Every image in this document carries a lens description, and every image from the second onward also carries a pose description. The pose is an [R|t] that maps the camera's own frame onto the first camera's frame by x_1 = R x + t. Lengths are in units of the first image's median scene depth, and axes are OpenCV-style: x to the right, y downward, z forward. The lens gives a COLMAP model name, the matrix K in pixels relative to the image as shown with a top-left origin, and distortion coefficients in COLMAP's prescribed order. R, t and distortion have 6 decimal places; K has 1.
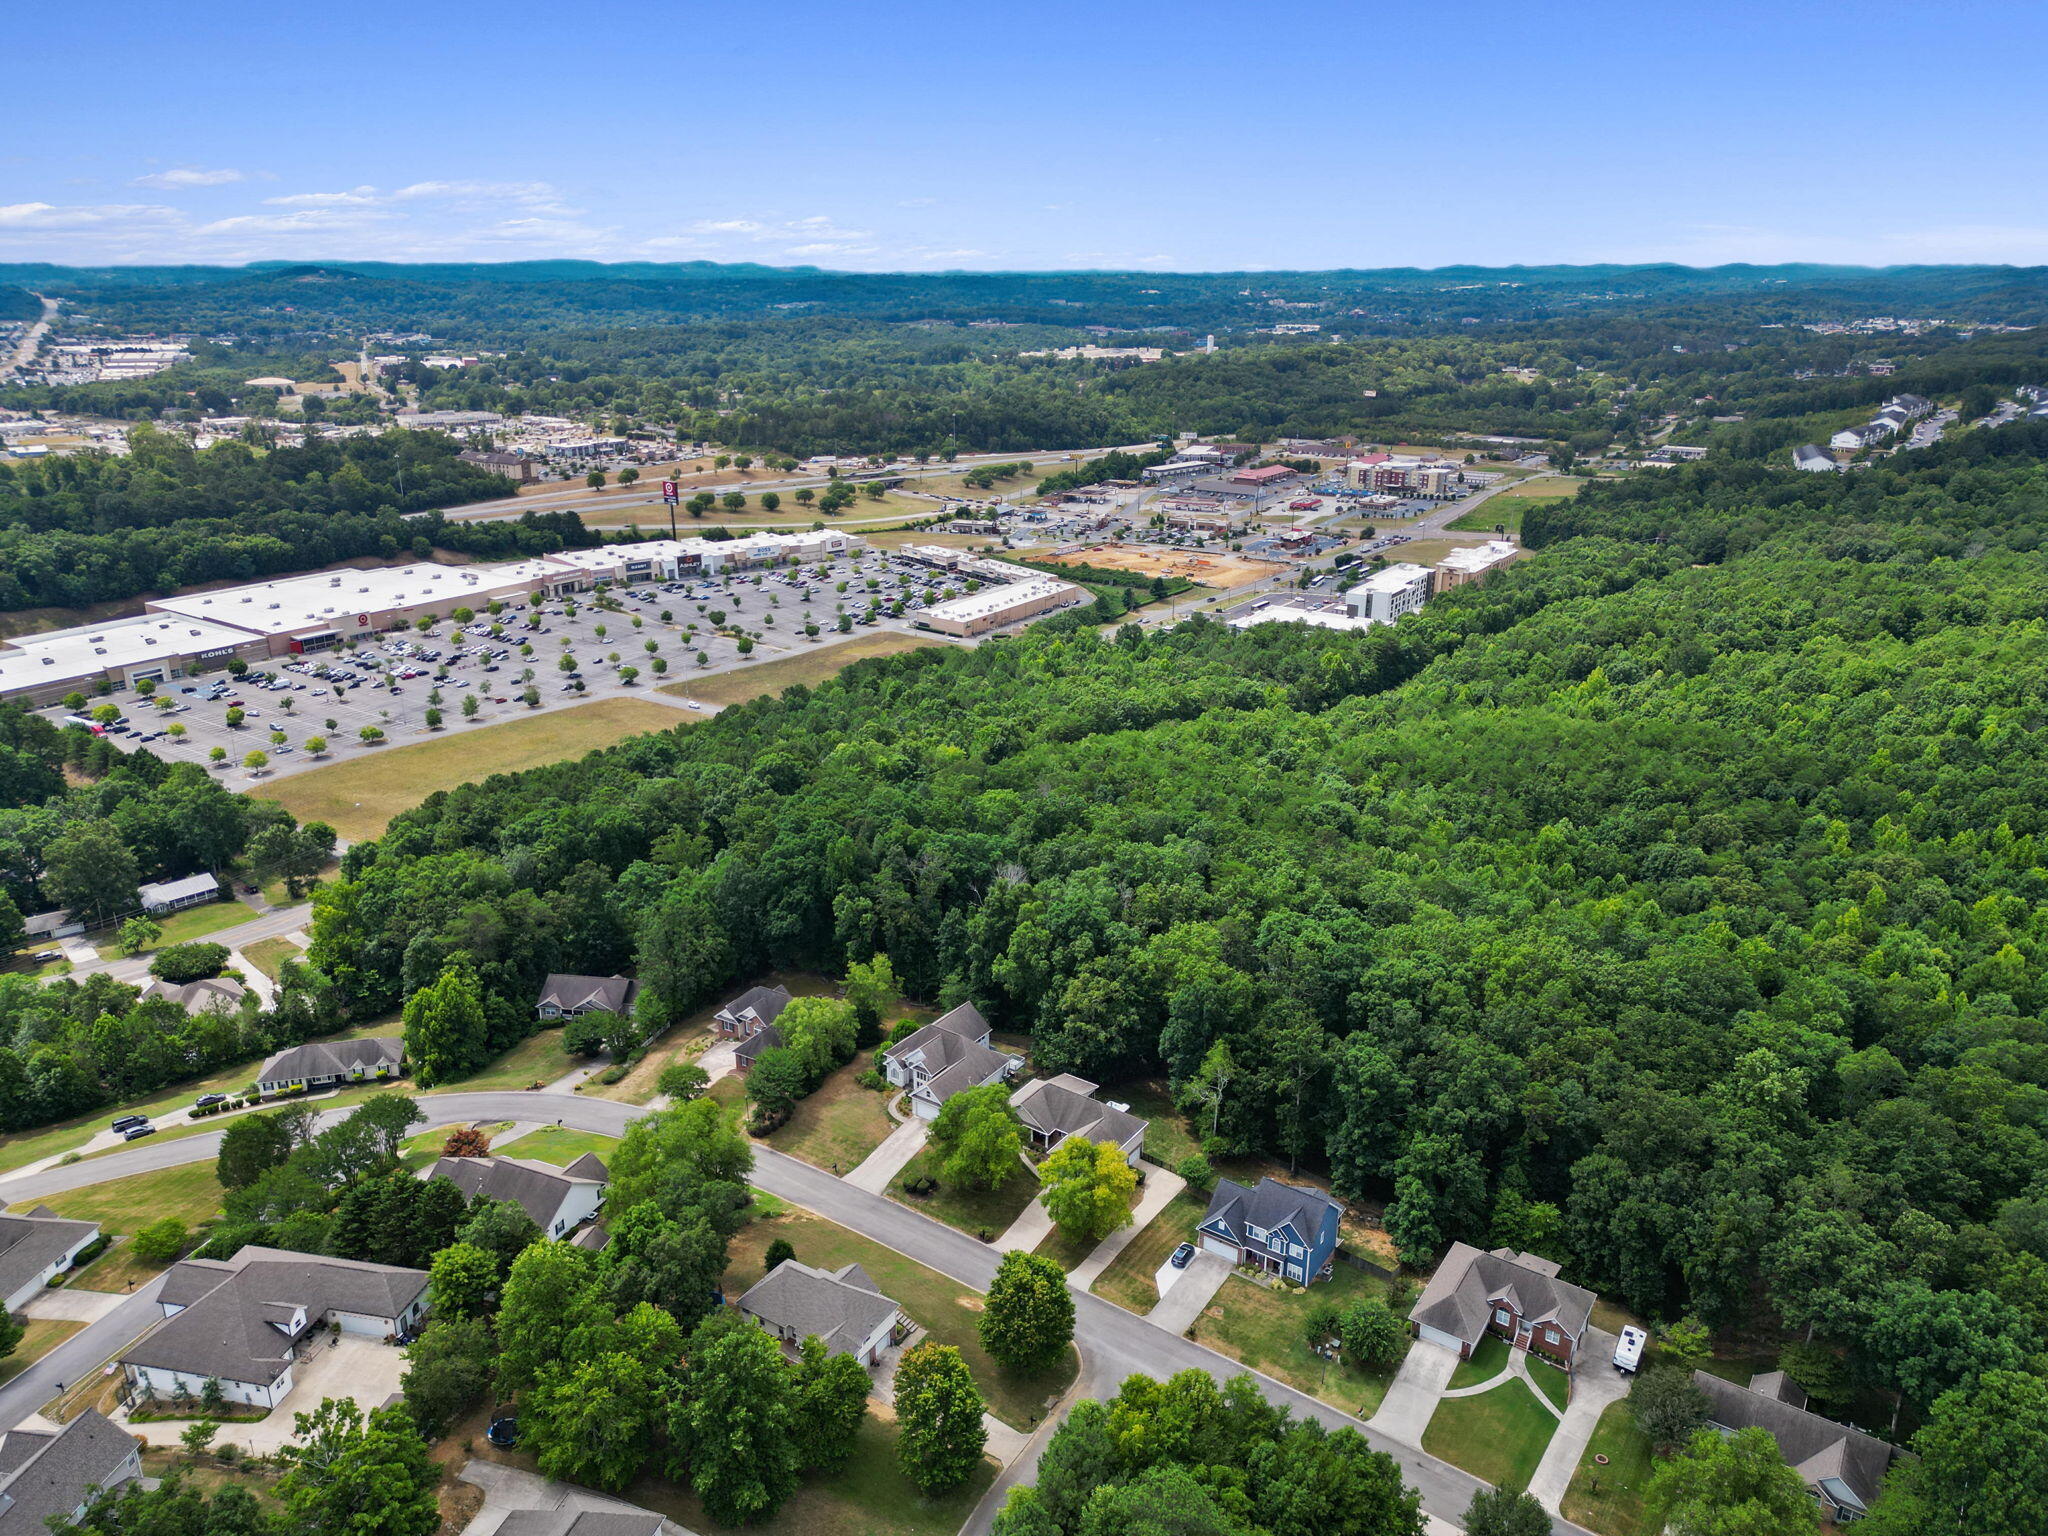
lens RADIAL K [[1428.5, 0, 1024.0], [0, 1428.5, 768.0], [0, 0, 1]] dist [0.086655, -0.076445]
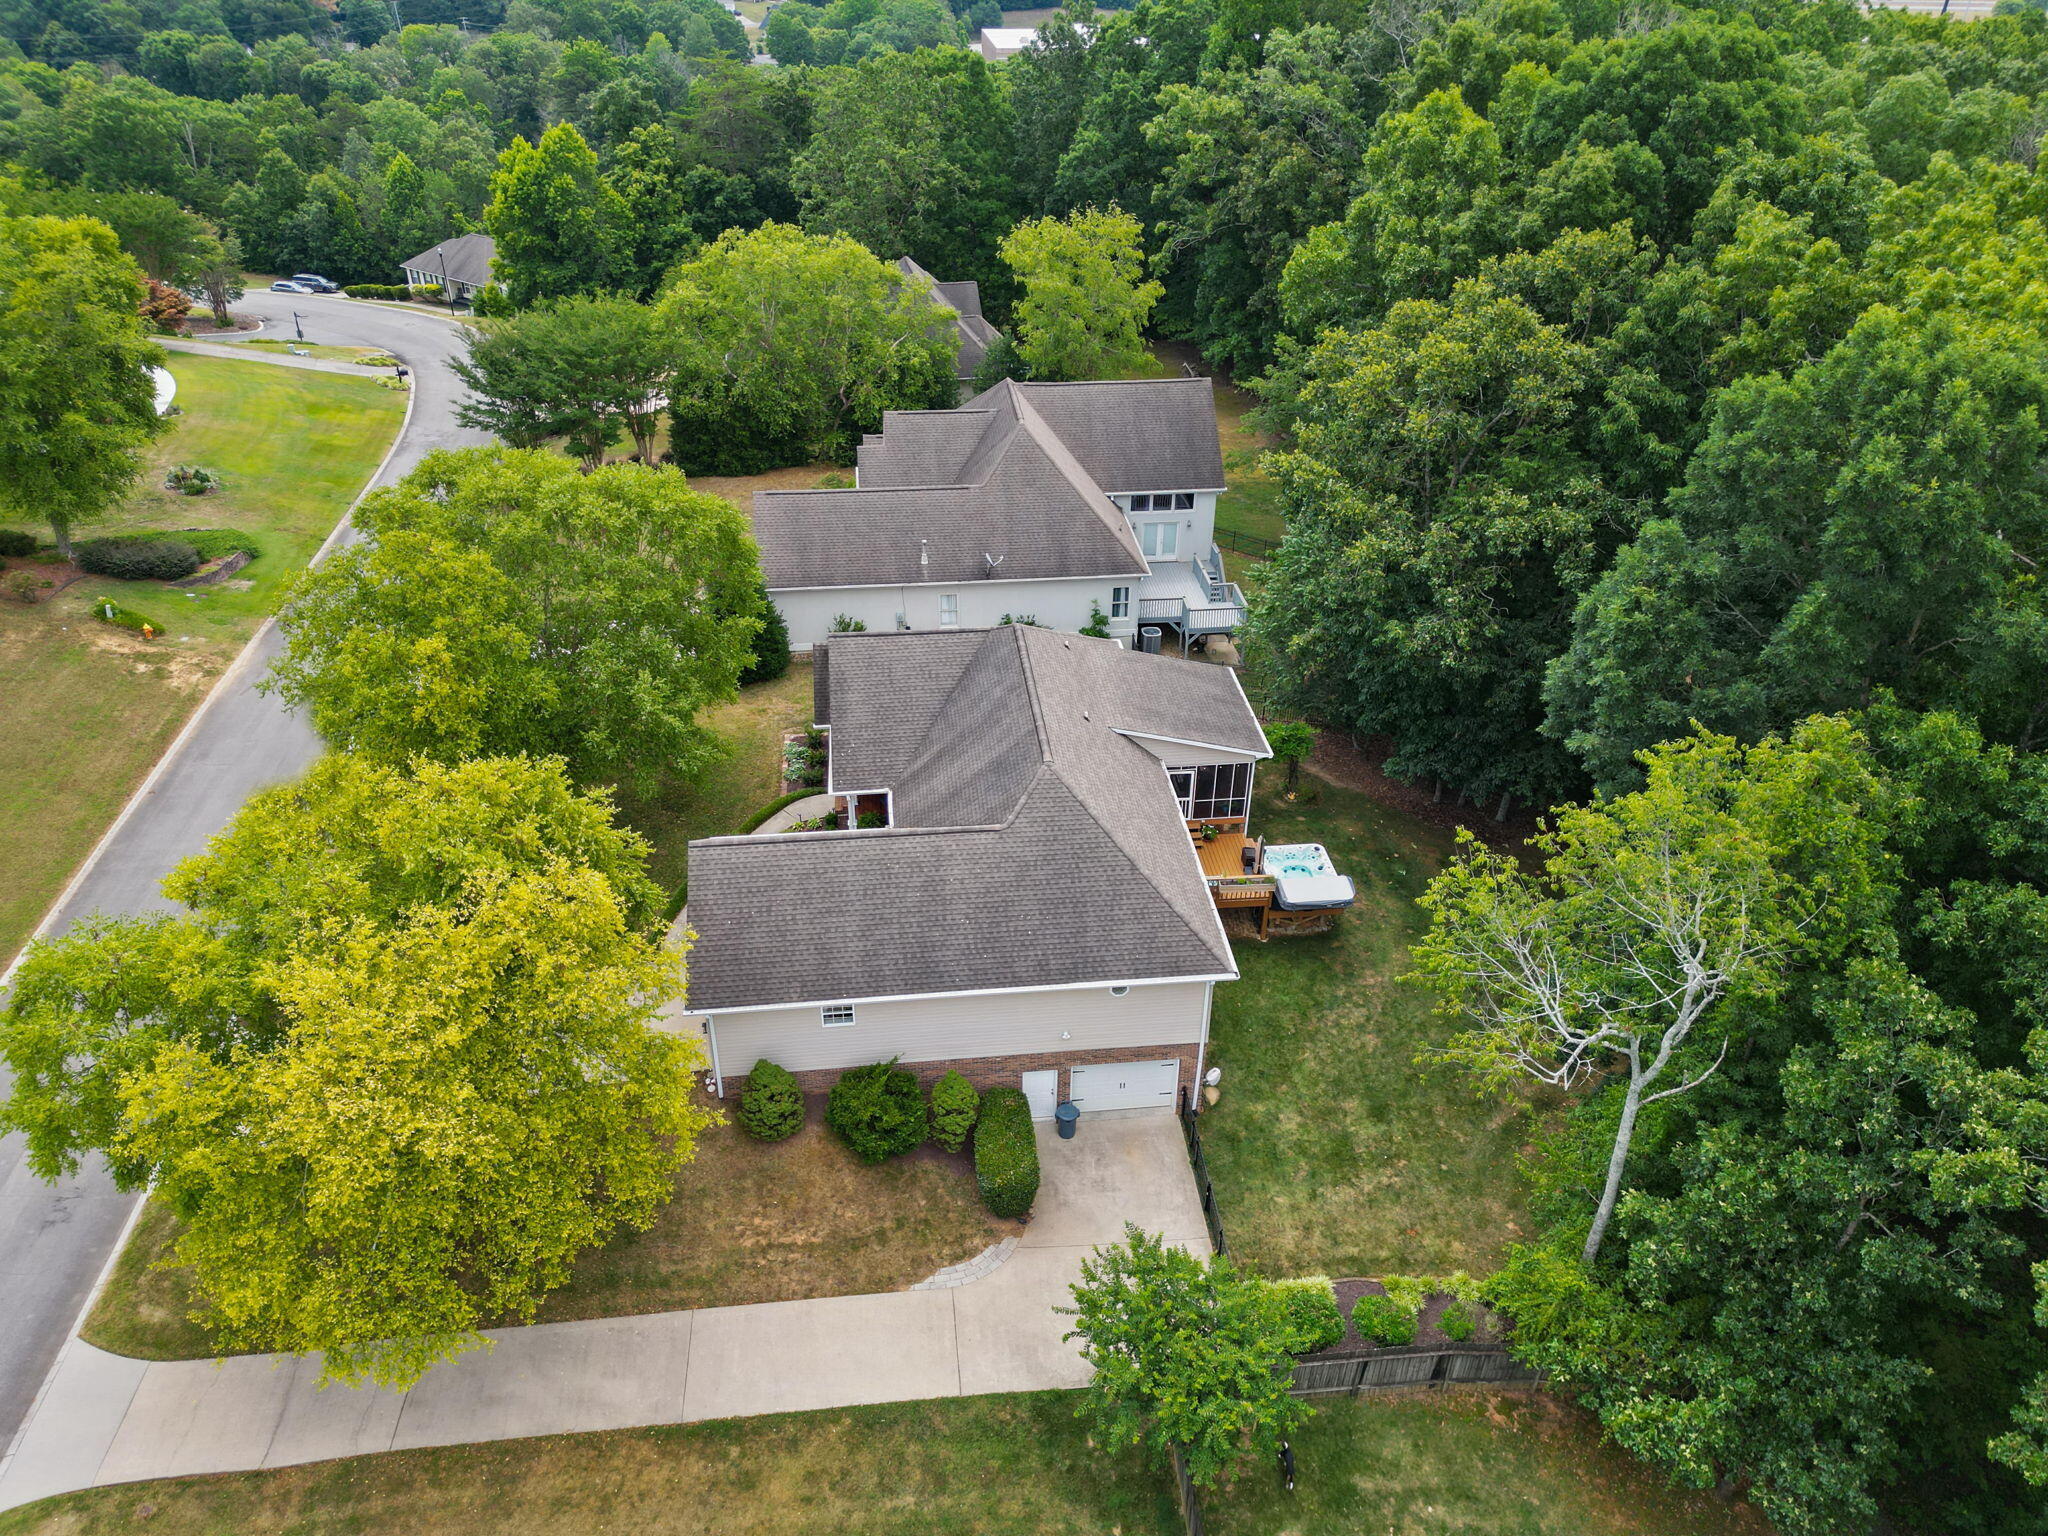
lens RADIAL K [[1428.5, 0, 1024.0], [0, 1428.5, 768.0], [0, 0, 1]] dist [0.086655, -0.076445]
pose [[0.662703, 0.402317, -0.631638, 0.065257], [-0.255568, 0.914303, 0.314222, 0.063536], [0.703925, -0.046809, 0.708730, 0.315335]]
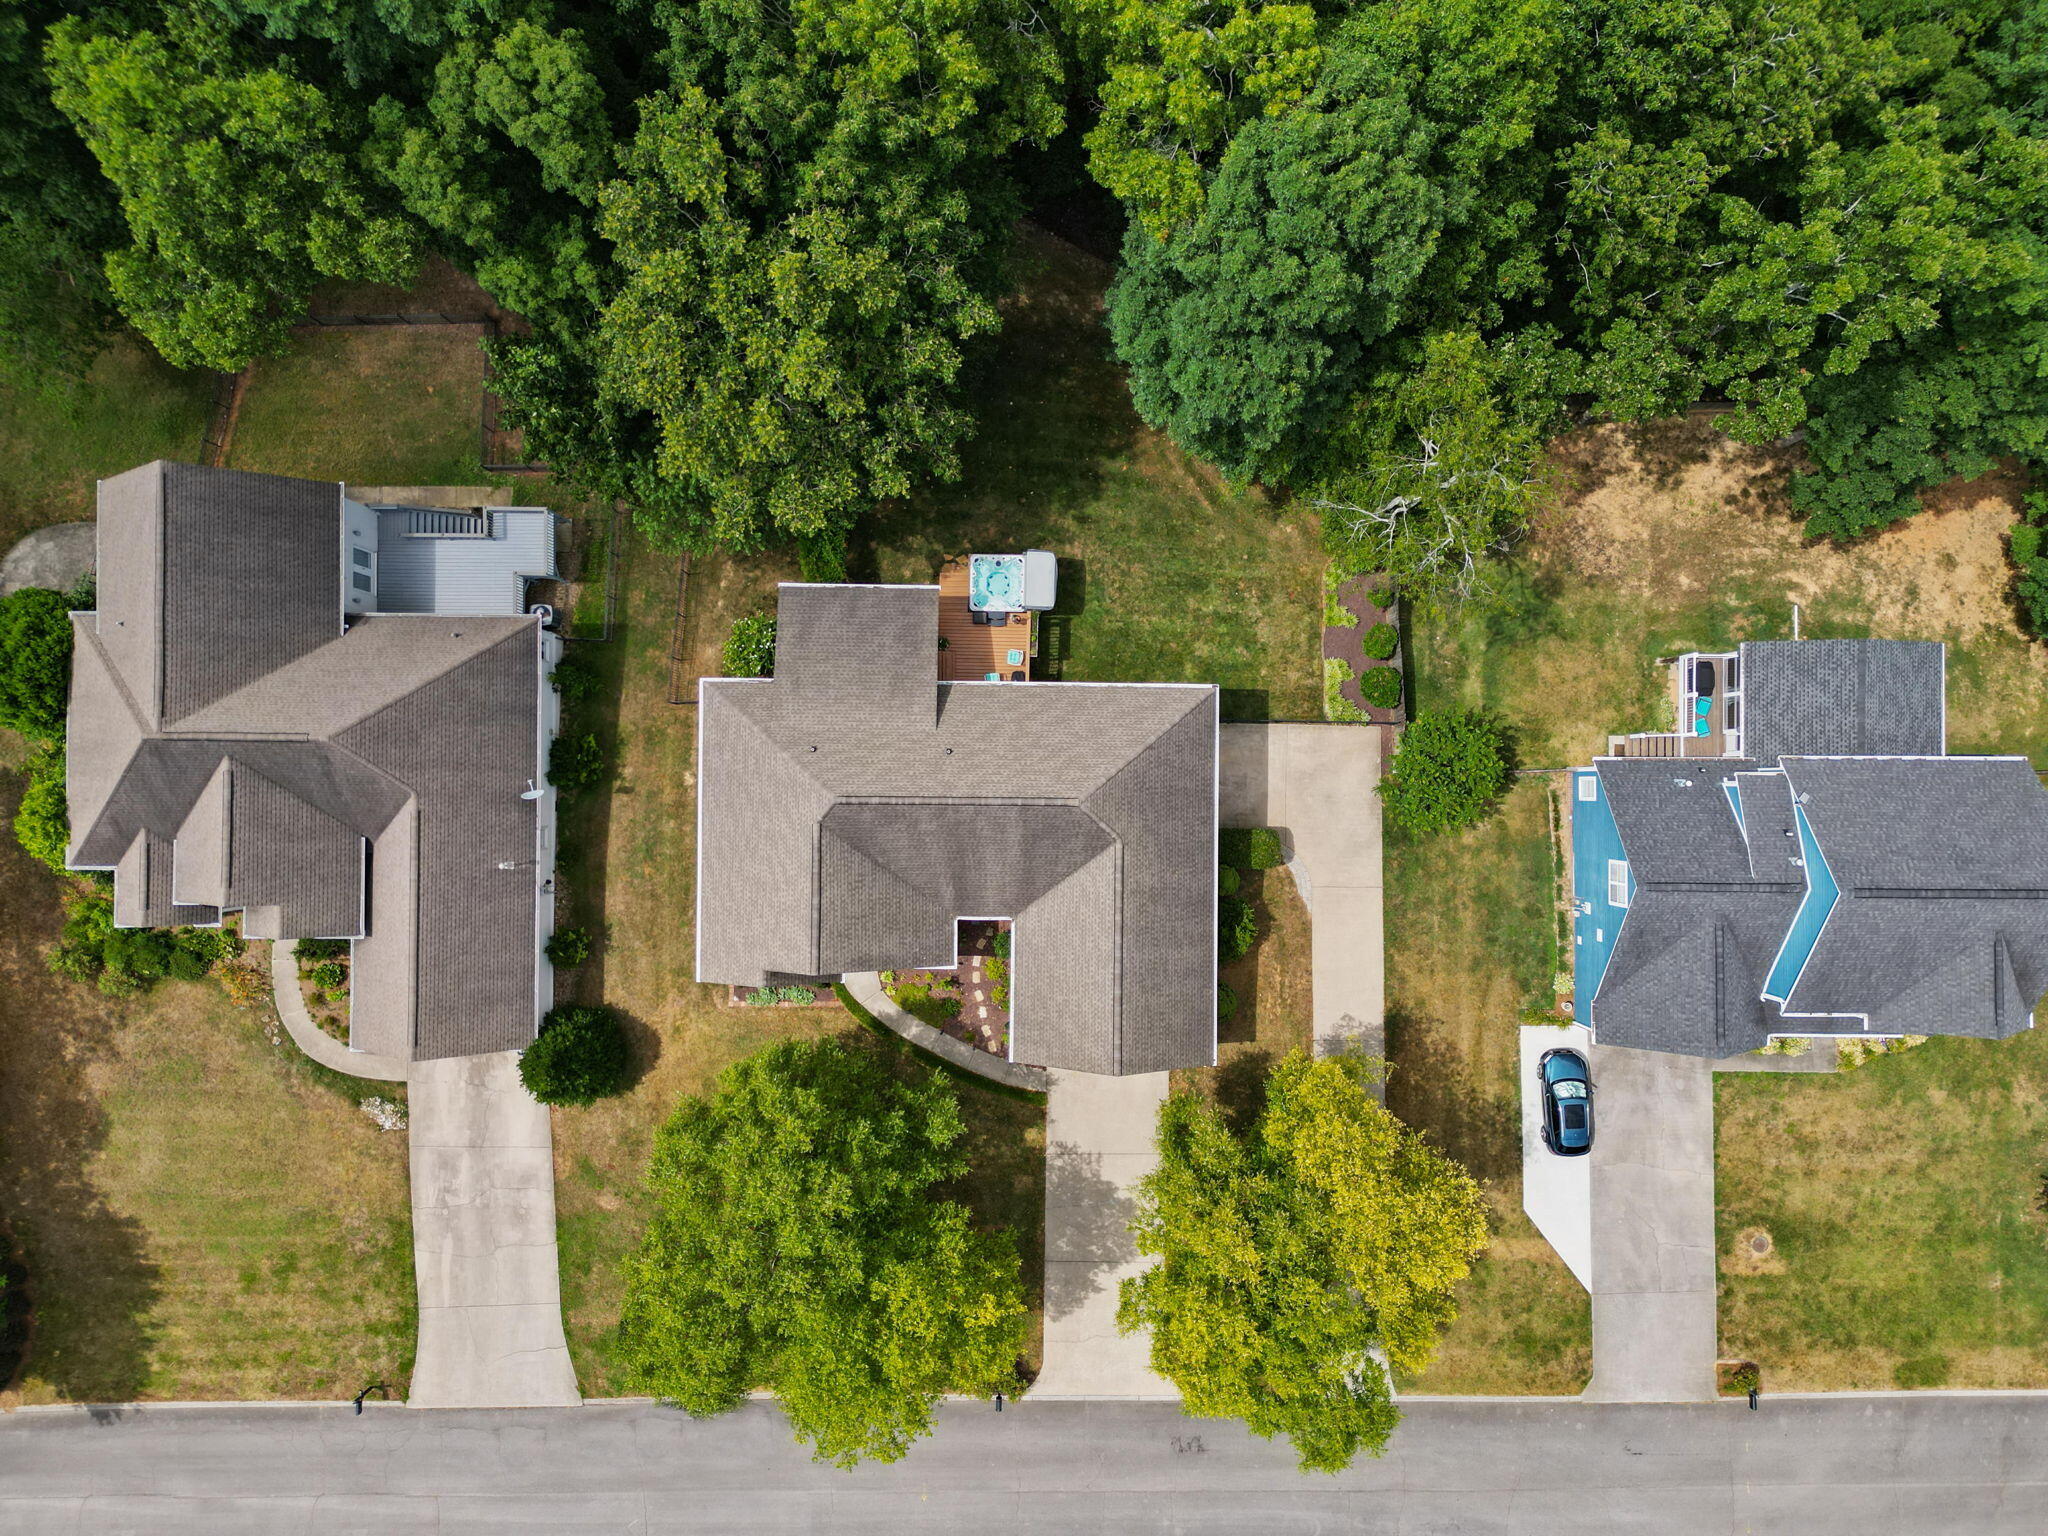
lens RADIAL K [[1391.5, 0, 1043.2], [0, 1391.5, 765.1], [0, 0, 1]] dist [0.054337, -0.054820]
pose [[0.822376, -0.568596, 0.019903, 0.017116], [0.176045, 0.287572, 0.941441, -0.000249], [-0.541023, -0.770714, 0.336590, 0.341078]]
